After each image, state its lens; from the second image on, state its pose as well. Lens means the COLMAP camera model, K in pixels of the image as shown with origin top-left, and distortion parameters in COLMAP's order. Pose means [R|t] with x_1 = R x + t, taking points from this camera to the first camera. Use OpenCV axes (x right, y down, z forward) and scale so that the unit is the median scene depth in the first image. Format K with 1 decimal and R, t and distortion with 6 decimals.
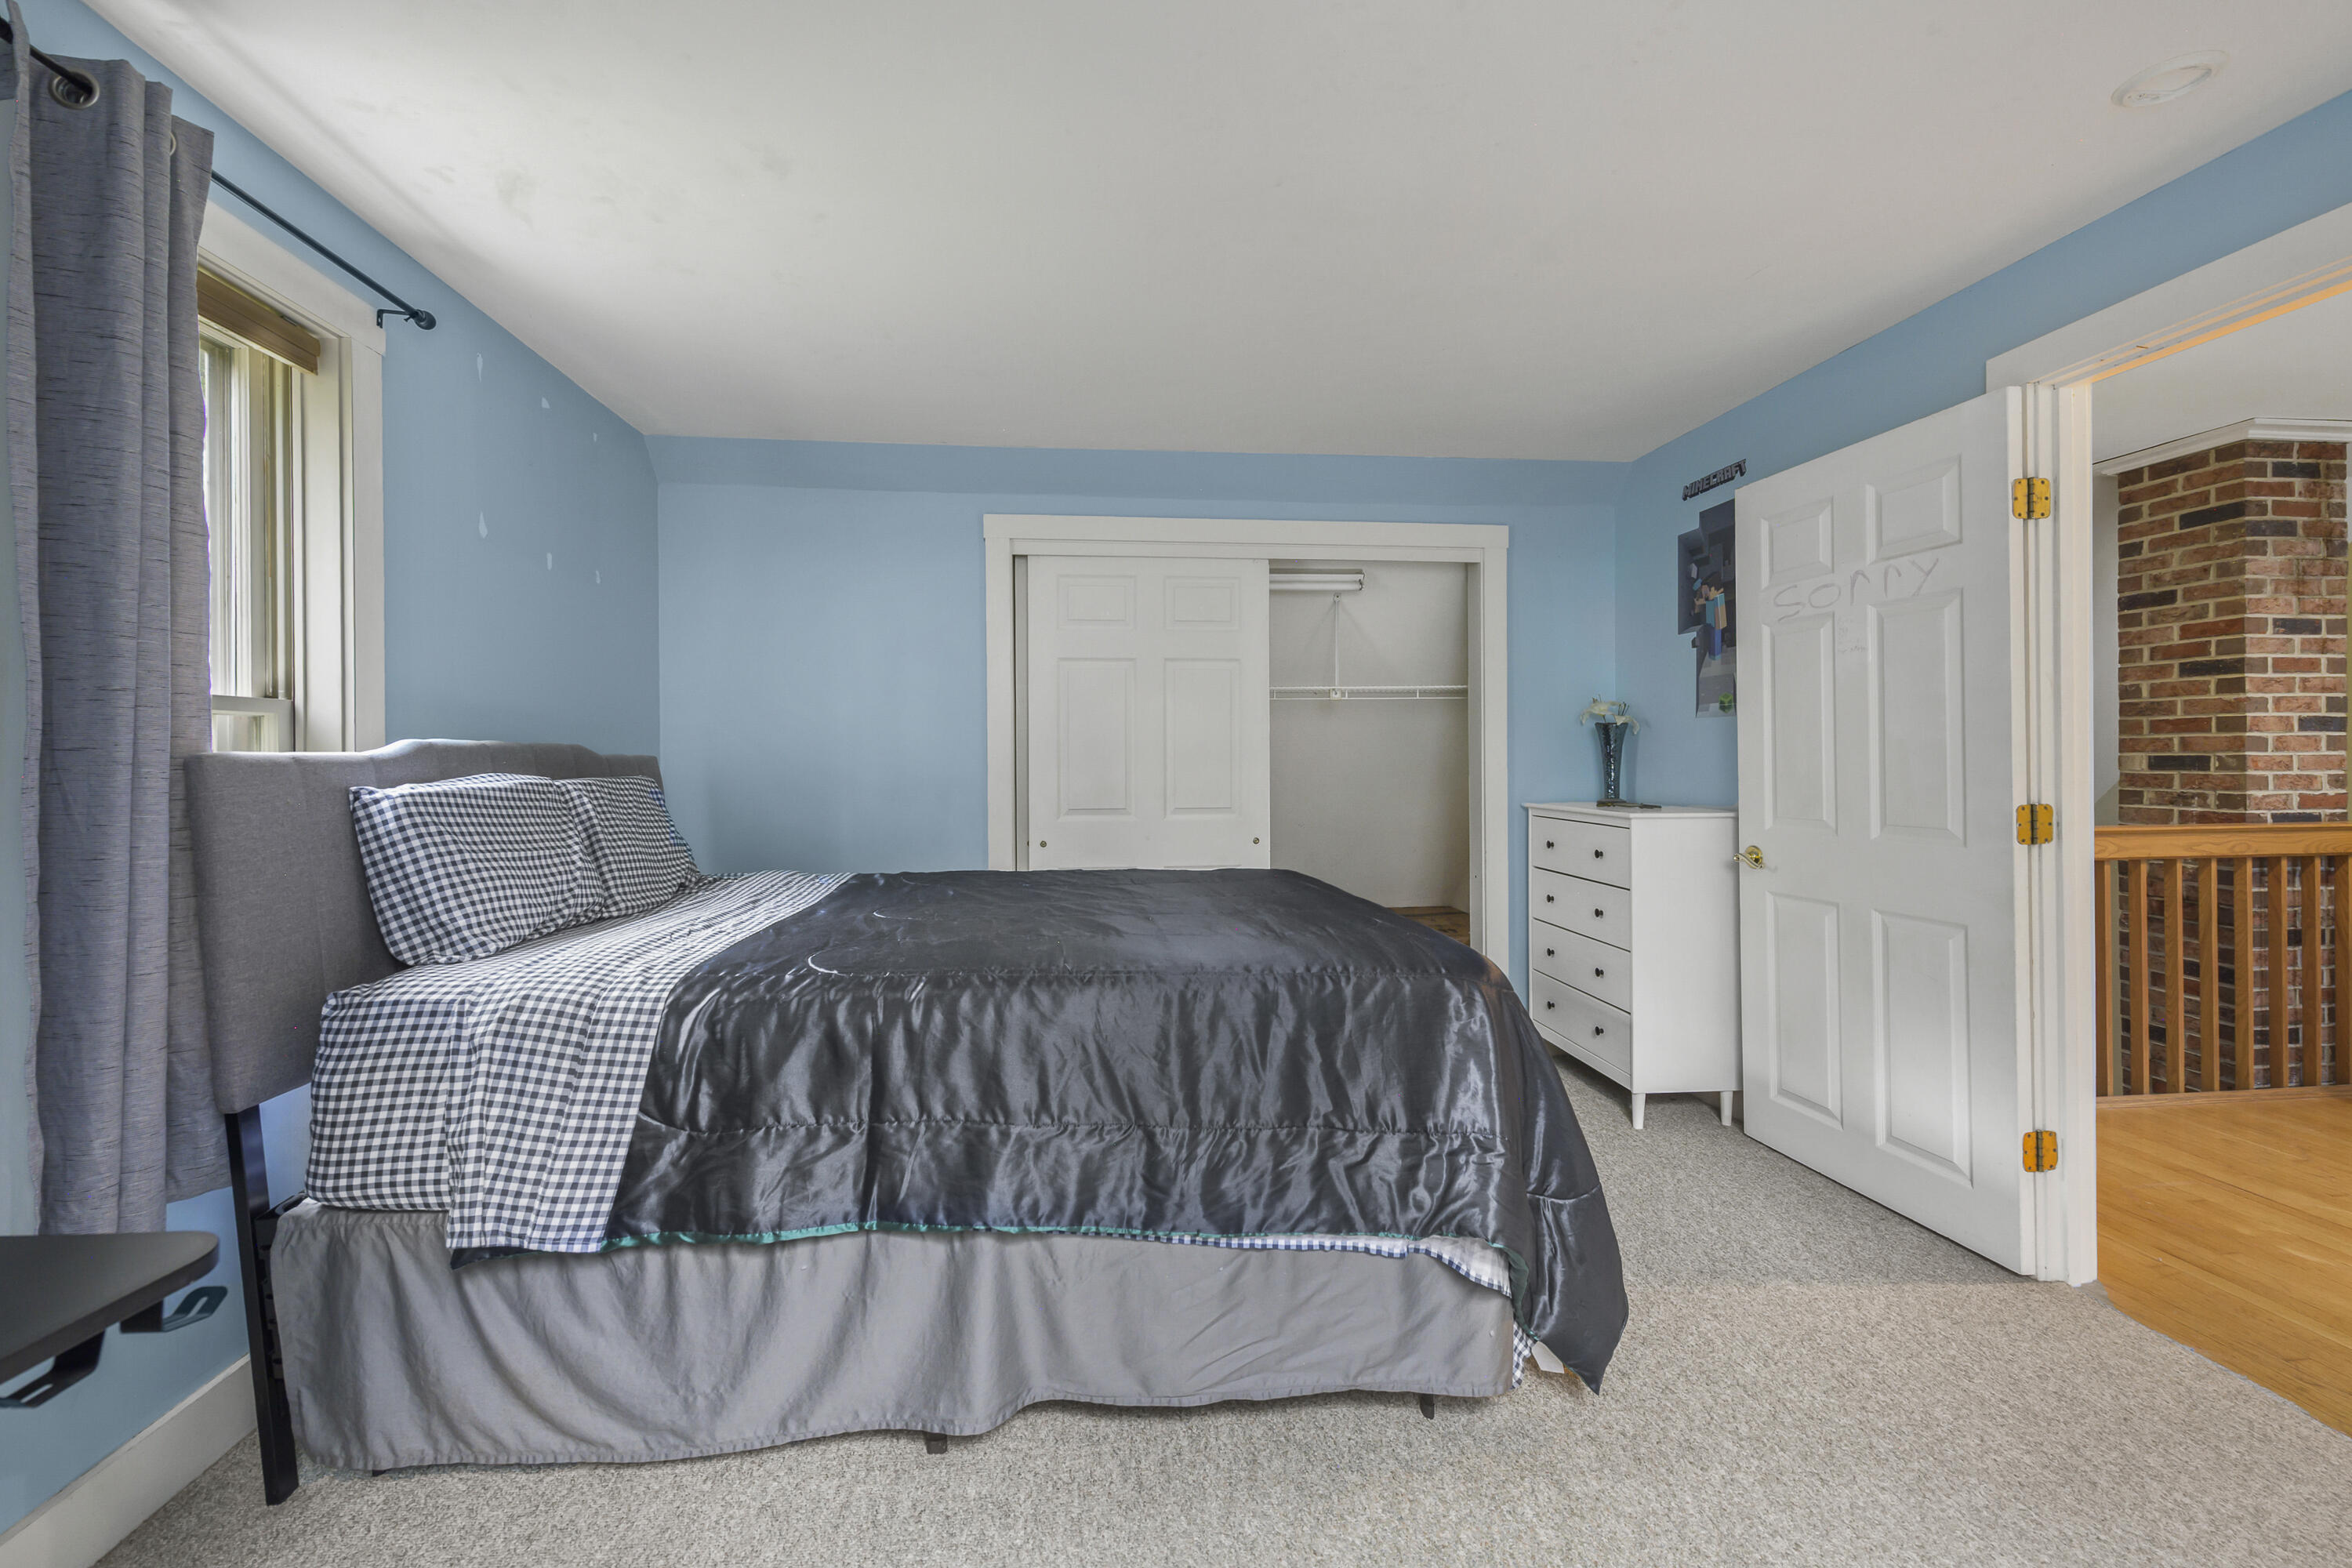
lens RADIAL K [[958.2, 0, 1170.2], [0, 958.2, 760.2], [0, 0, 1]] dist [0.008719, -0.000642]
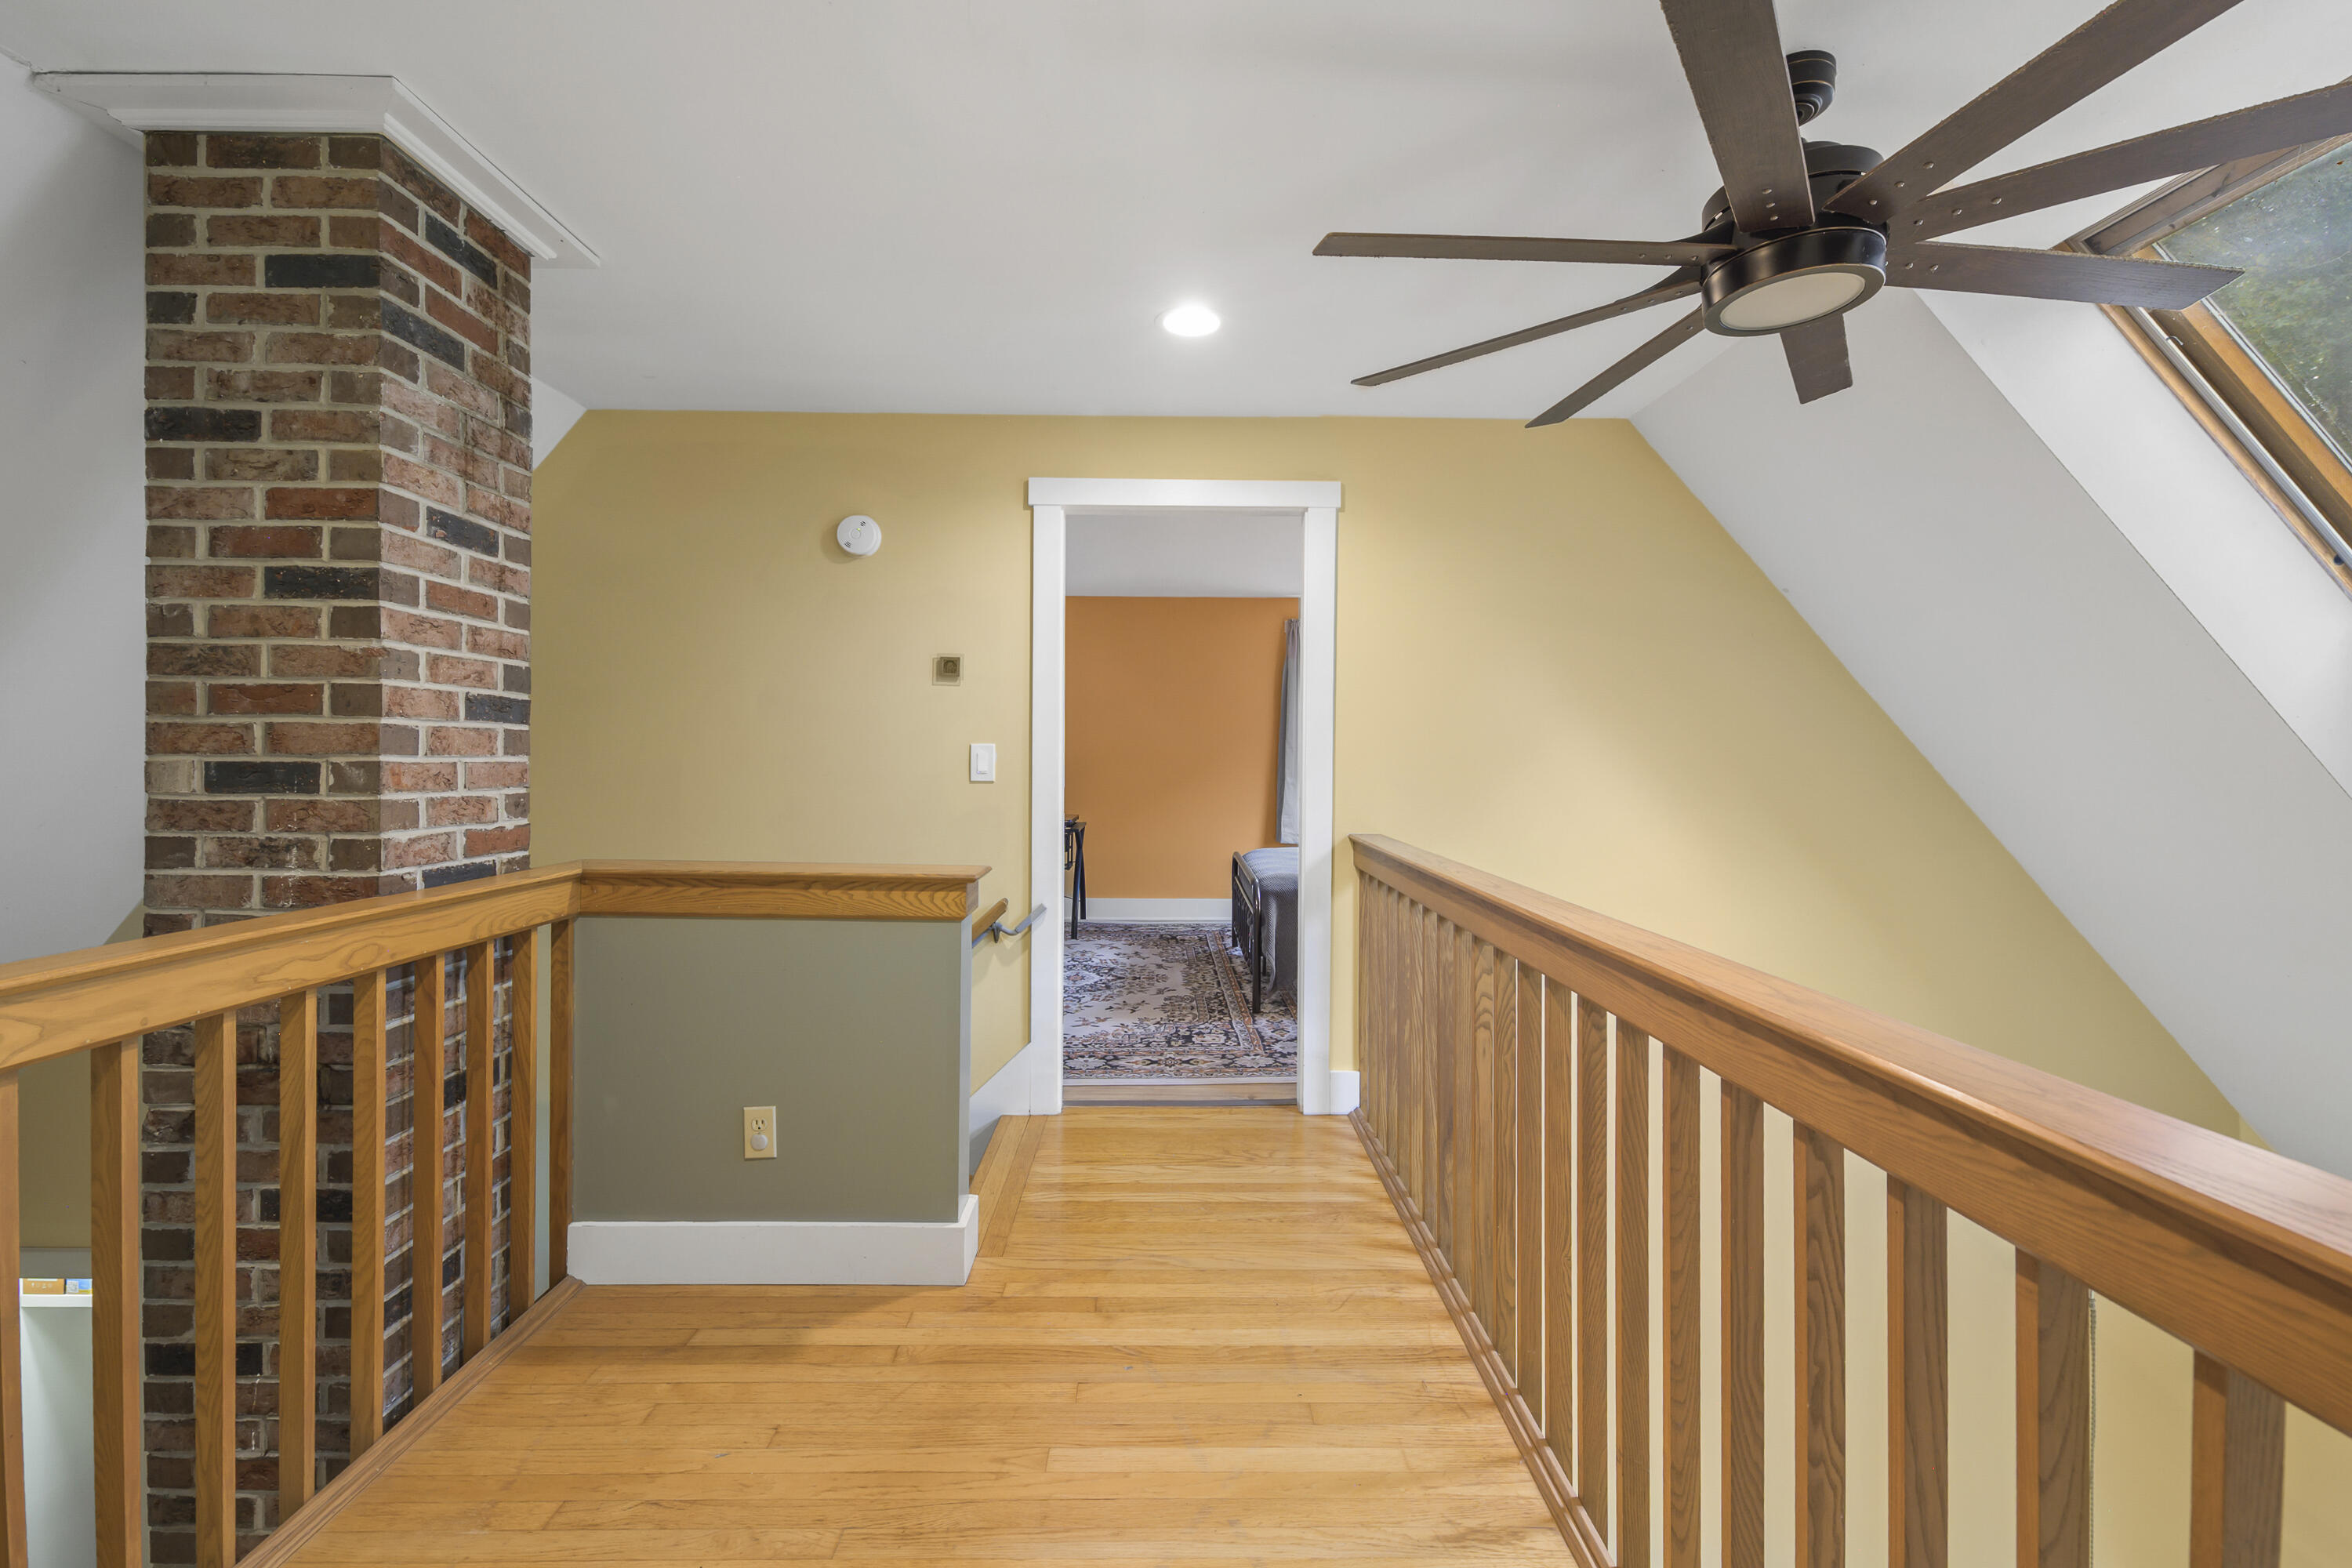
lens RADIAL K [[958.2, 0, 1170.2], [0, 958.2, 760.2], [0, 0, 1]] dist [0.008719, -0.000642]
pose [[0.095572, 0.005391, 0.995408, 0.645059], [-0.003775, 0.999980, -0.005054, -0.005198], [-0.995415, -0.003275, 0.095591, 0.536505]]
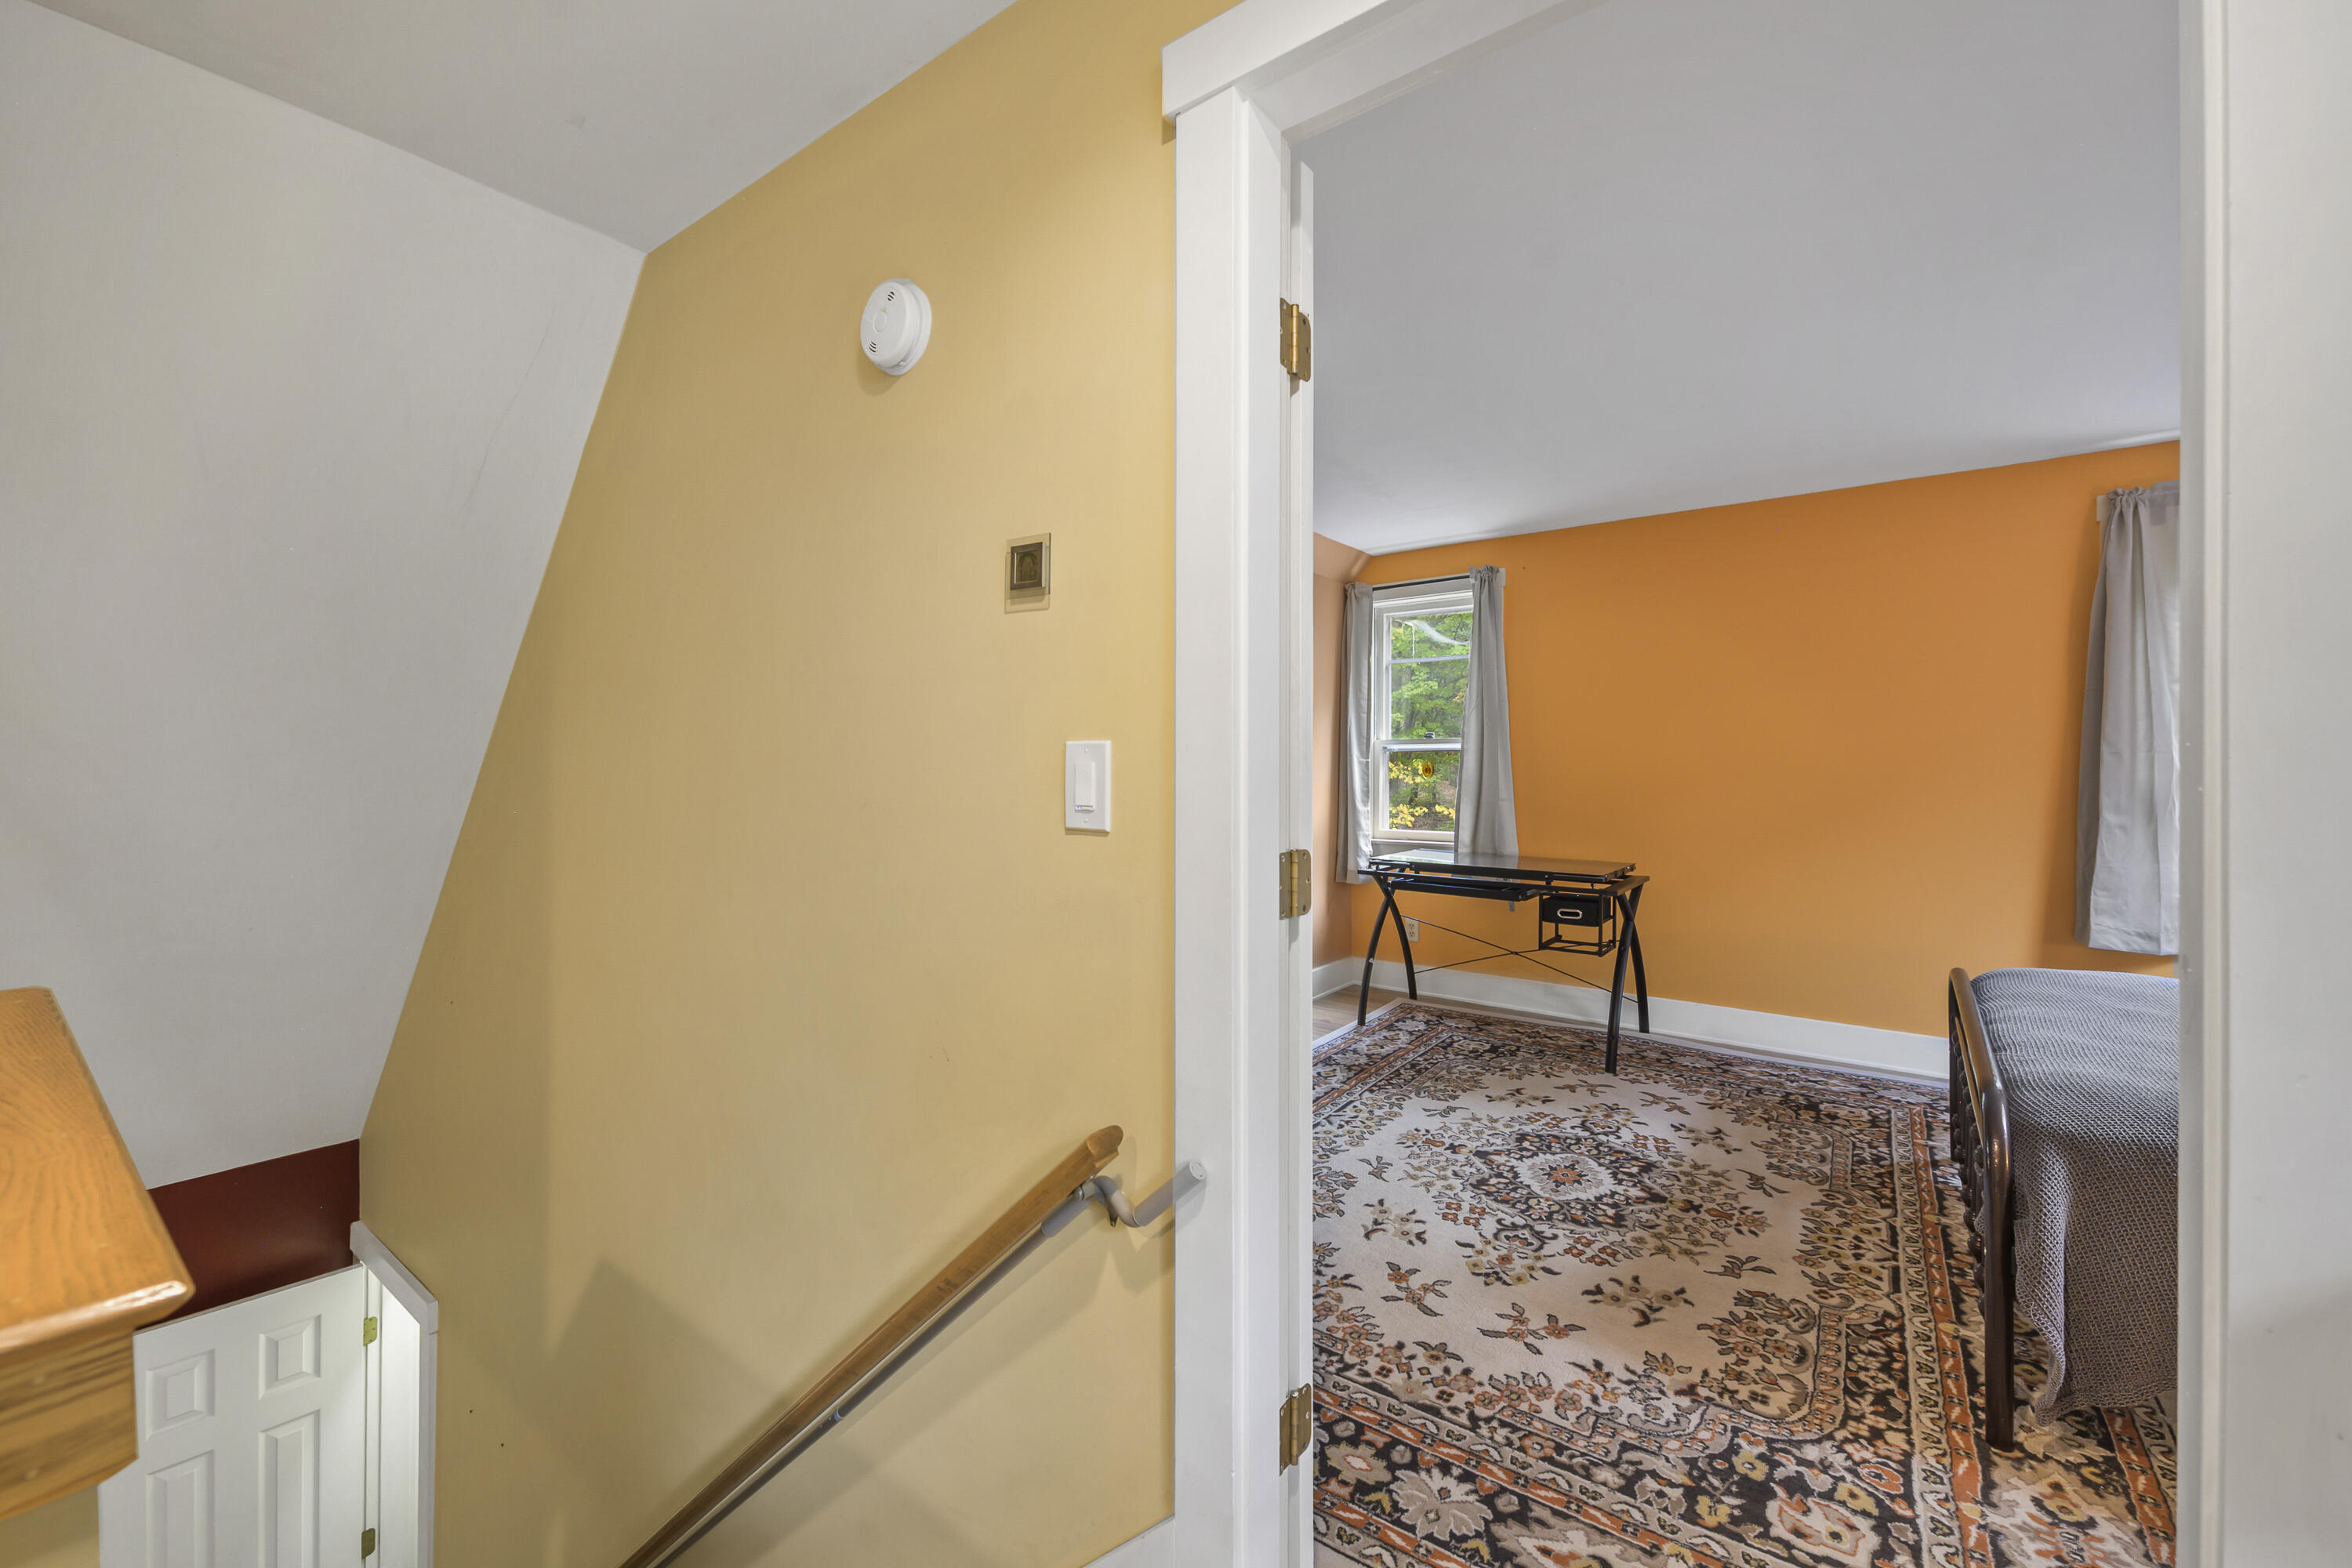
lens RADIAL K [[958.2, 0, 1170.2], [0, 958.2, 760.2], [0, 0, 1]] dist [0.008719, -0.000642]
pose [[0.679523, 0.011434, 0.733565, 1.001799], [-0.002617, 0.999910, -0.013162, -0.008675], [-0.733649, 0.007024, 0.679492, 0.525271]]
